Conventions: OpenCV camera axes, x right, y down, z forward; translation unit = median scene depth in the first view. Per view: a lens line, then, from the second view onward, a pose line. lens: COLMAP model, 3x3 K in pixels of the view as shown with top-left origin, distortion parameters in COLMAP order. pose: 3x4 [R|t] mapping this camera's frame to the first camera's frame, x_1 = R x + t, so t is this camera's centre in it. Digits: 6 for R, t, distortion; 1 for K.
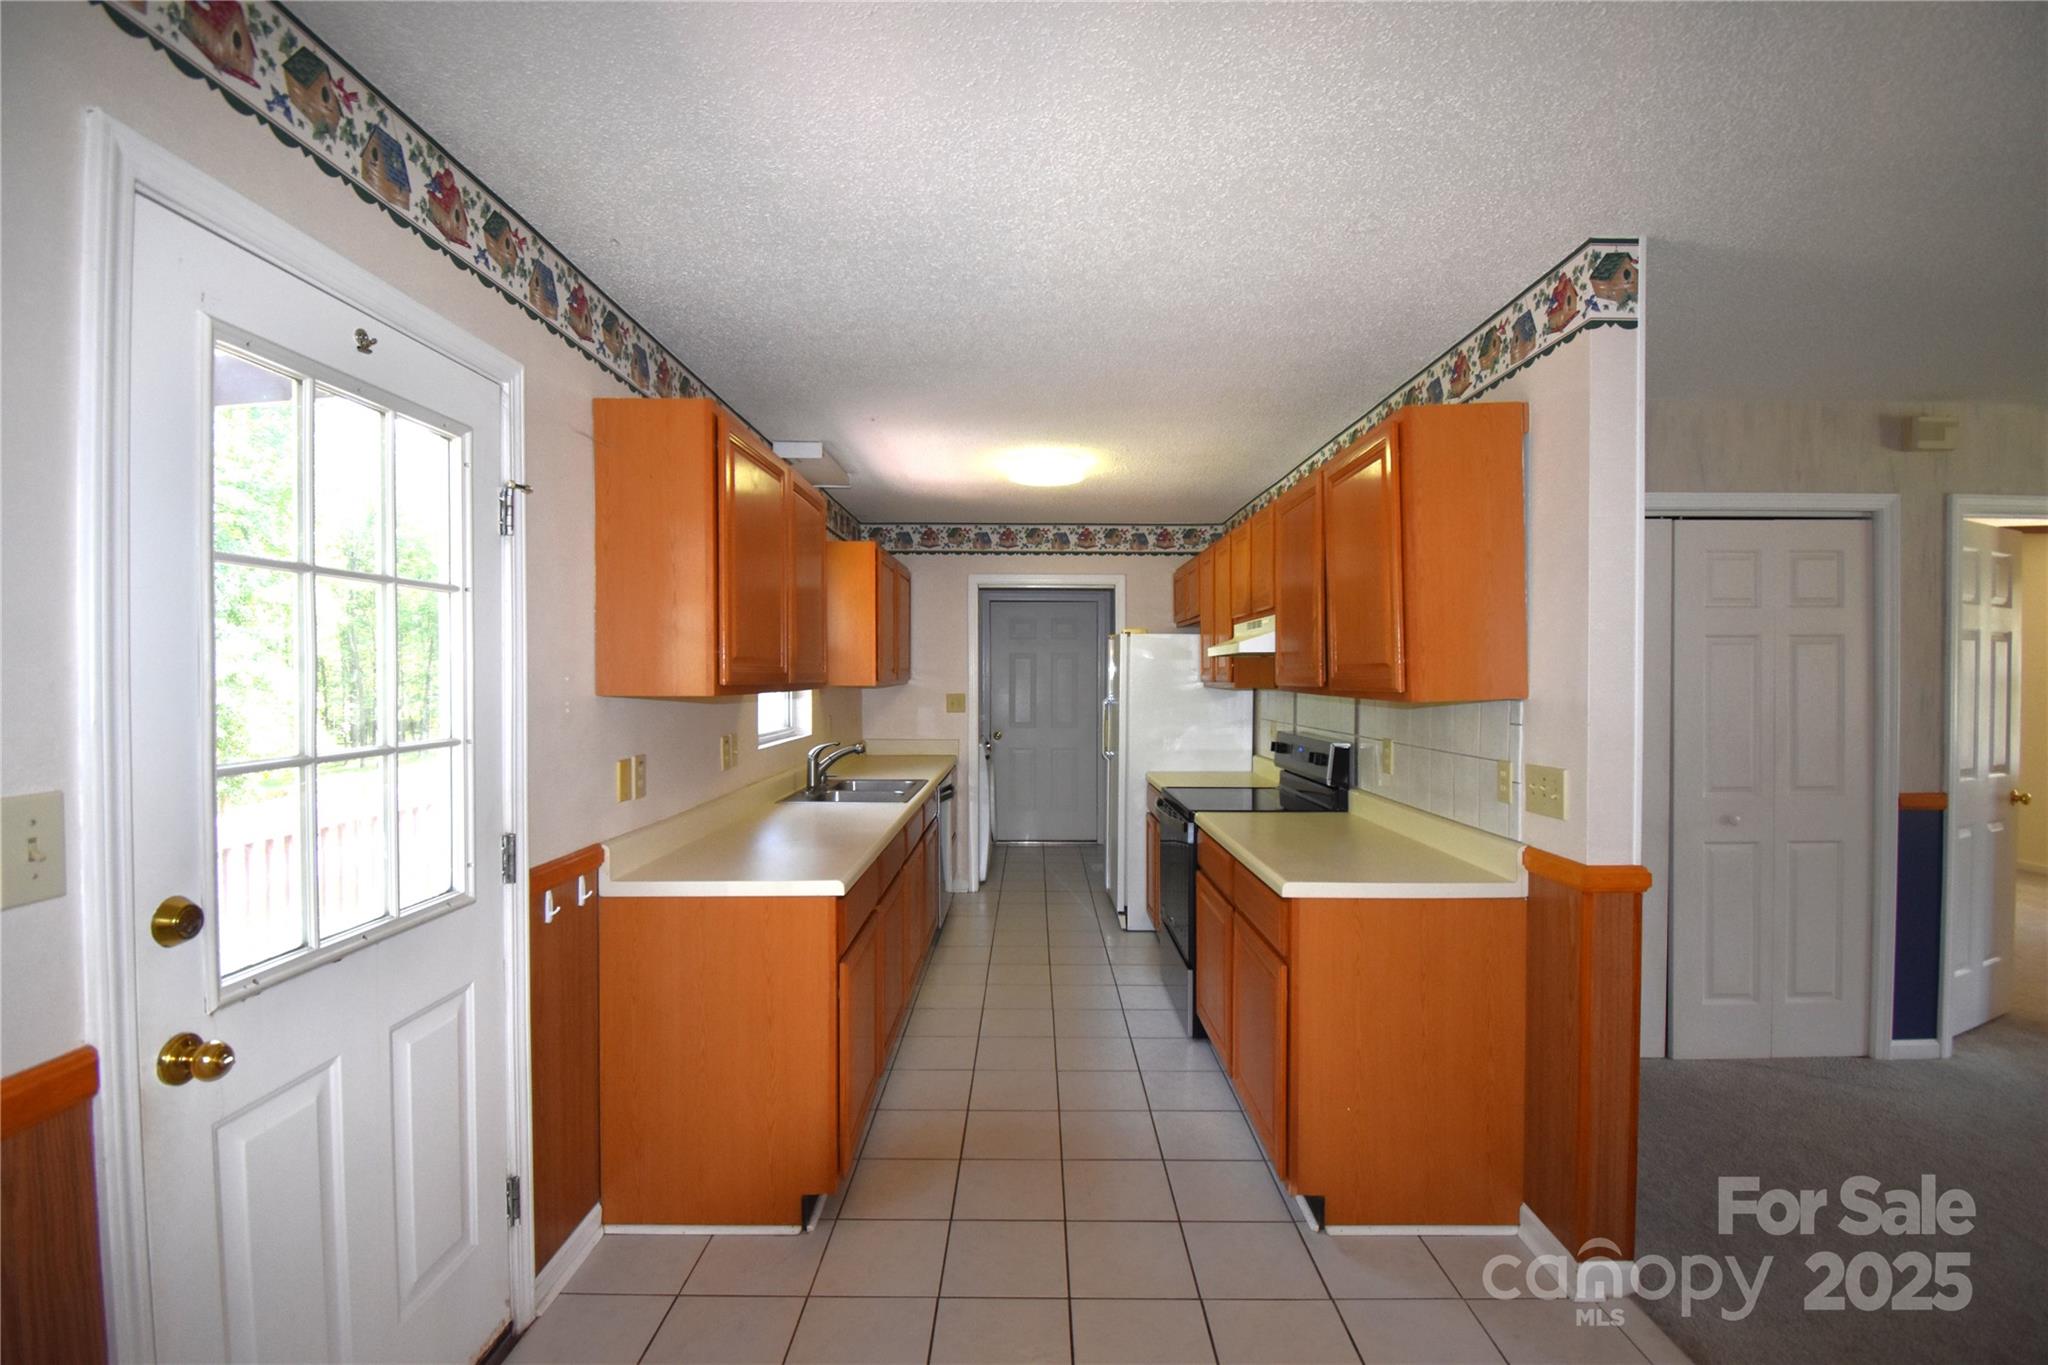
lens RADIAL K [[904.8, 0, 1030.1], [0, 904.8, 687.4], [0, 0, 1]] dist [0.015123, -0.024741]
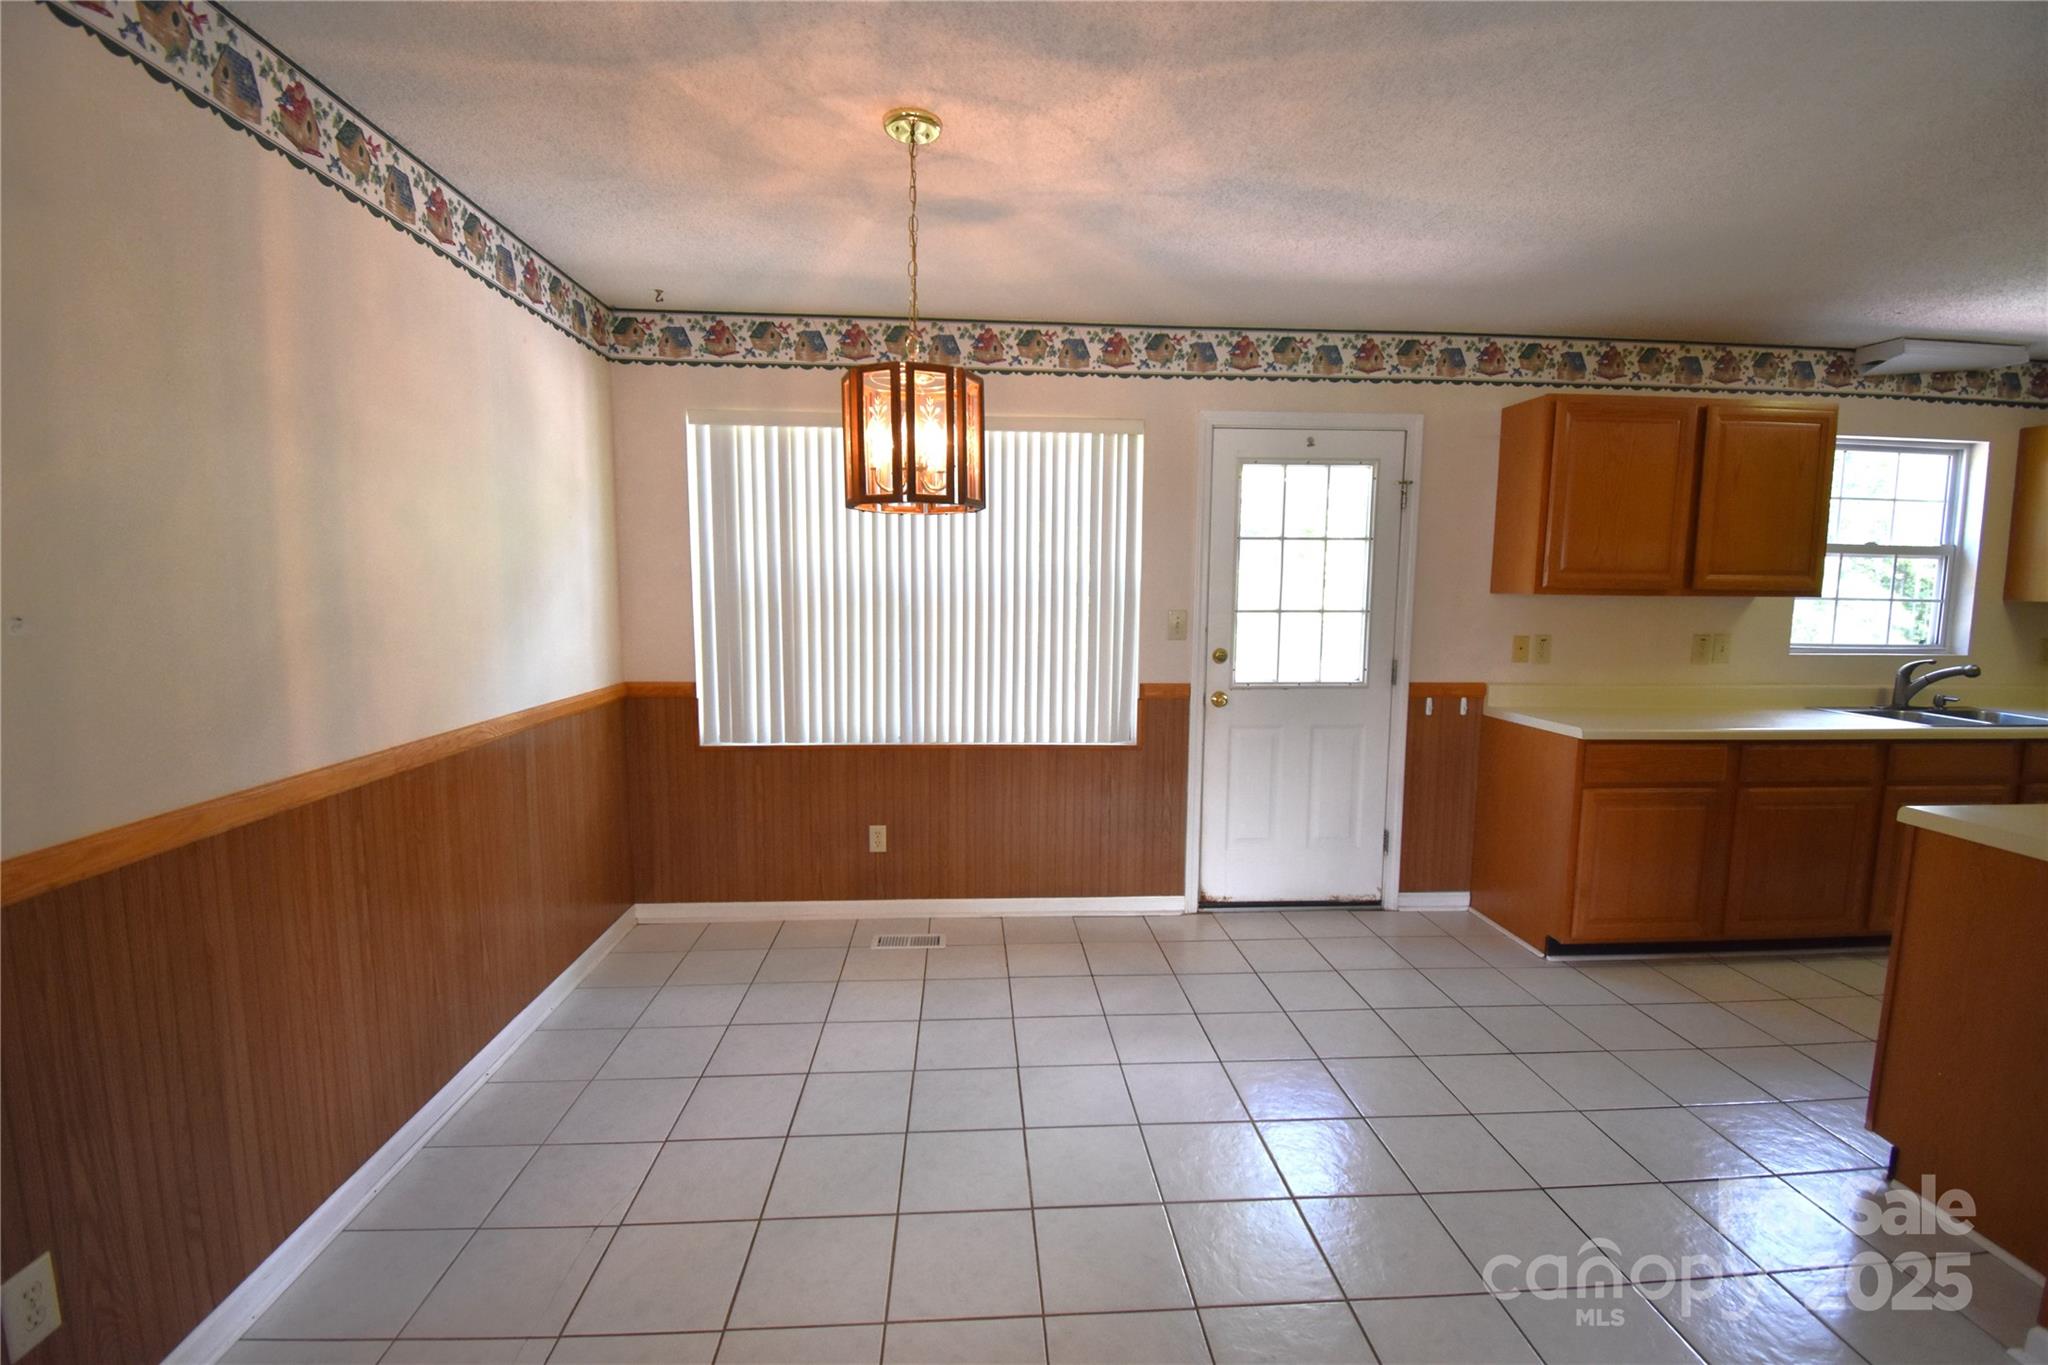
lens RADIAL K [[876.3, 0, 1045.0], [0, 876.3, 688.2], [0, 0, 1]] dist [0.015631, -0.021273]
pose [[0.069898, 0.117804, -0.990574, 1.048116], [-0.021843, 0.992945, 0.116545, 0.011428], [0.997315, 0.013491, 0.071978, 0.075465]]
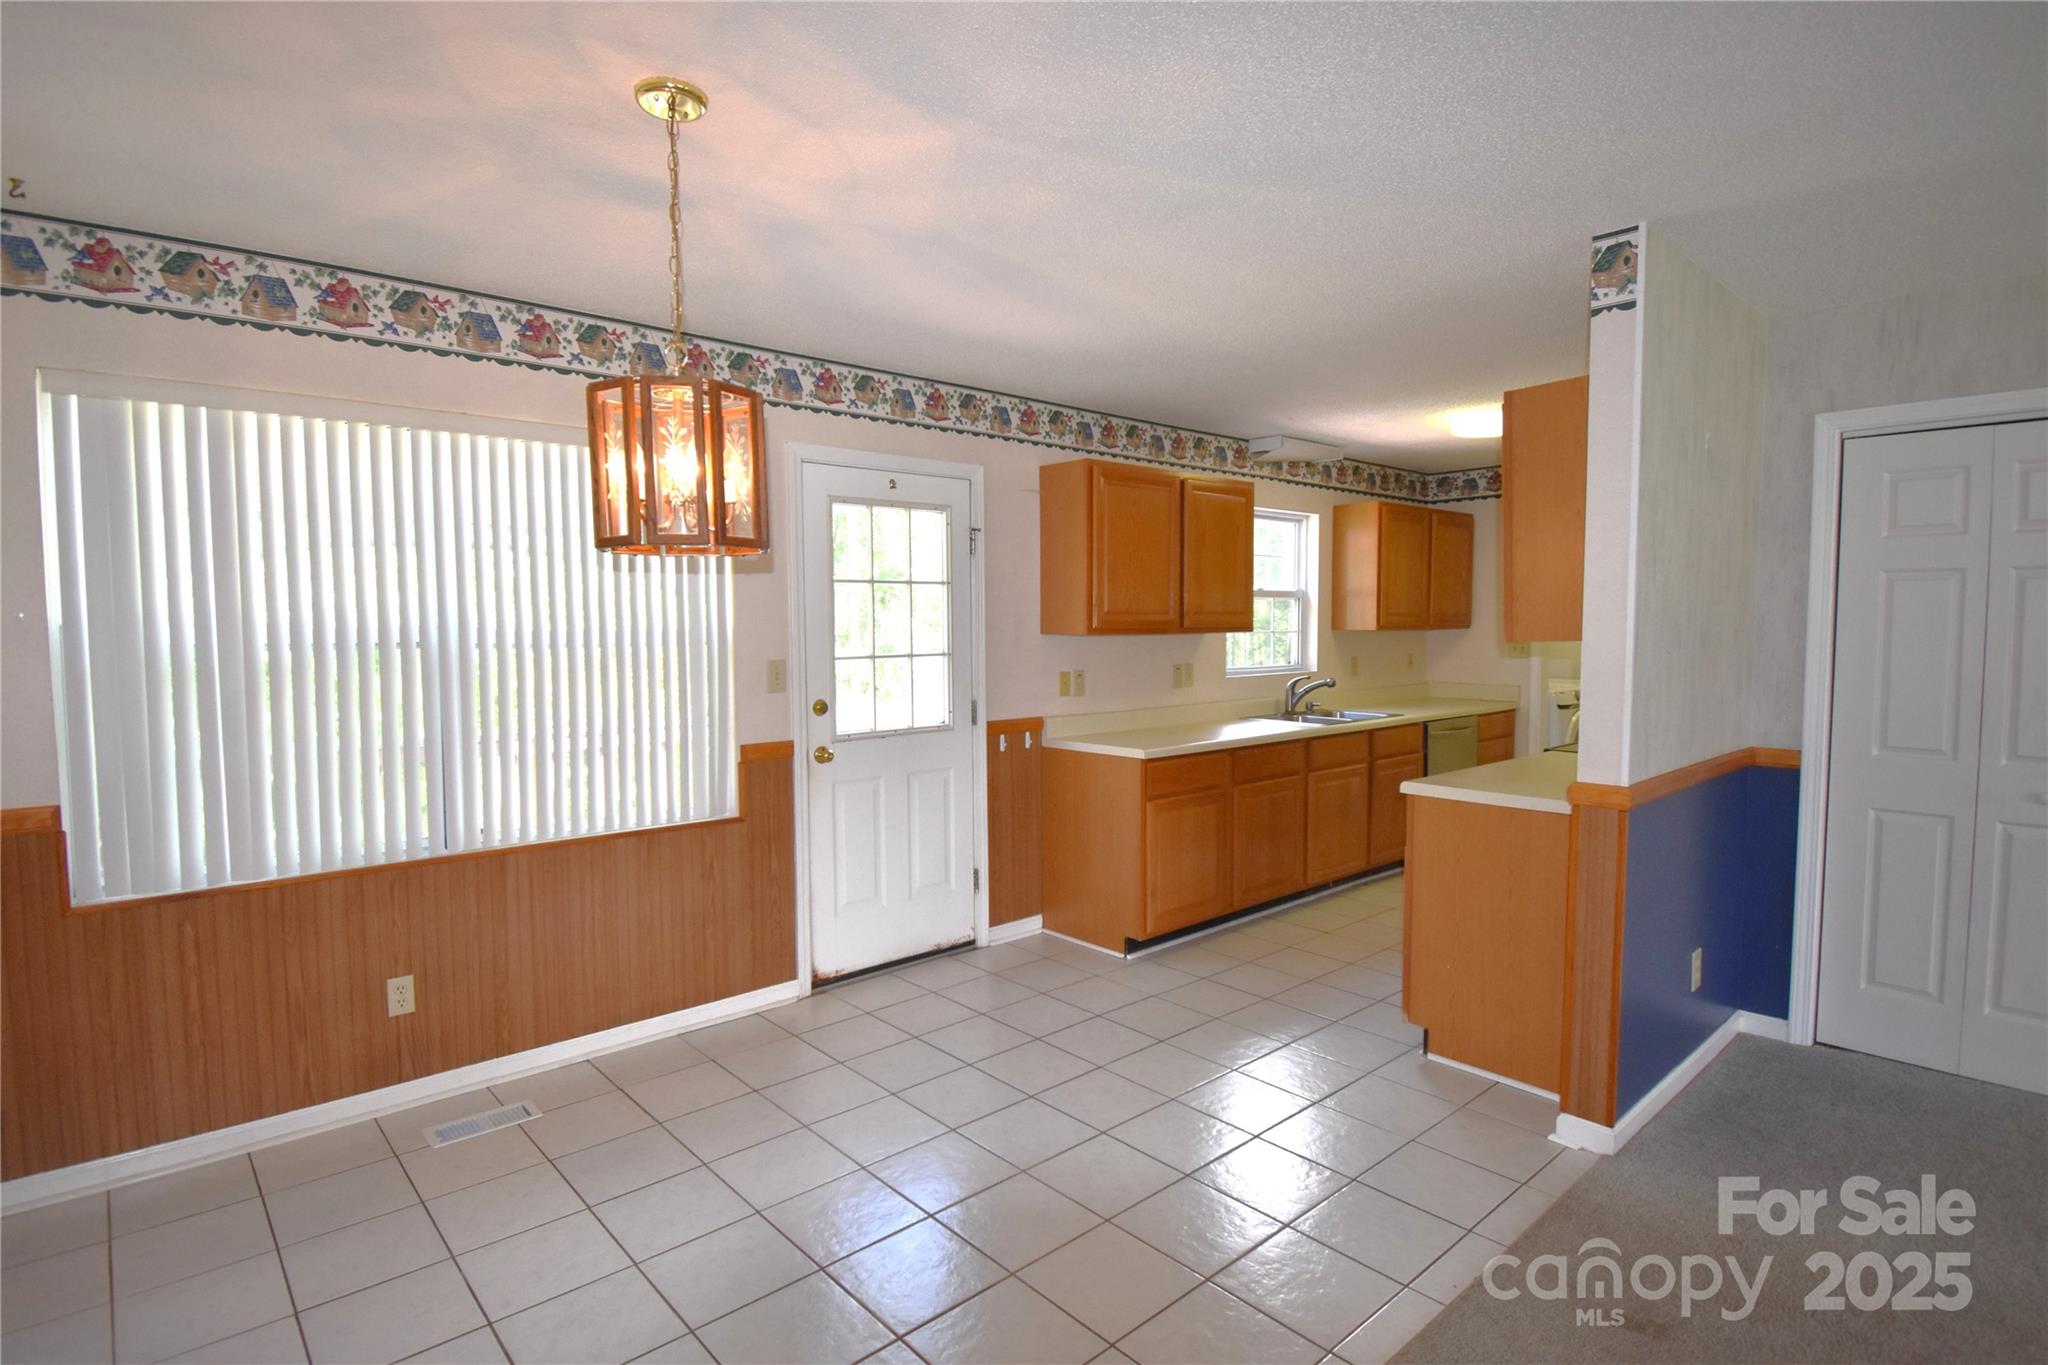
lens RADIAL K [[1034.5, 0, 1030.7], [0, 1034.5, 690.2], [0, 0, 1]] dist [0.030379, -0.030398]
pose [[0.670842, 0.044393, -0.740270, 1.001893], [-0.004550, 0.998434, 0.055751, 0.005638], [0.741586, -0.034032, 0.669994, -0.378408]]
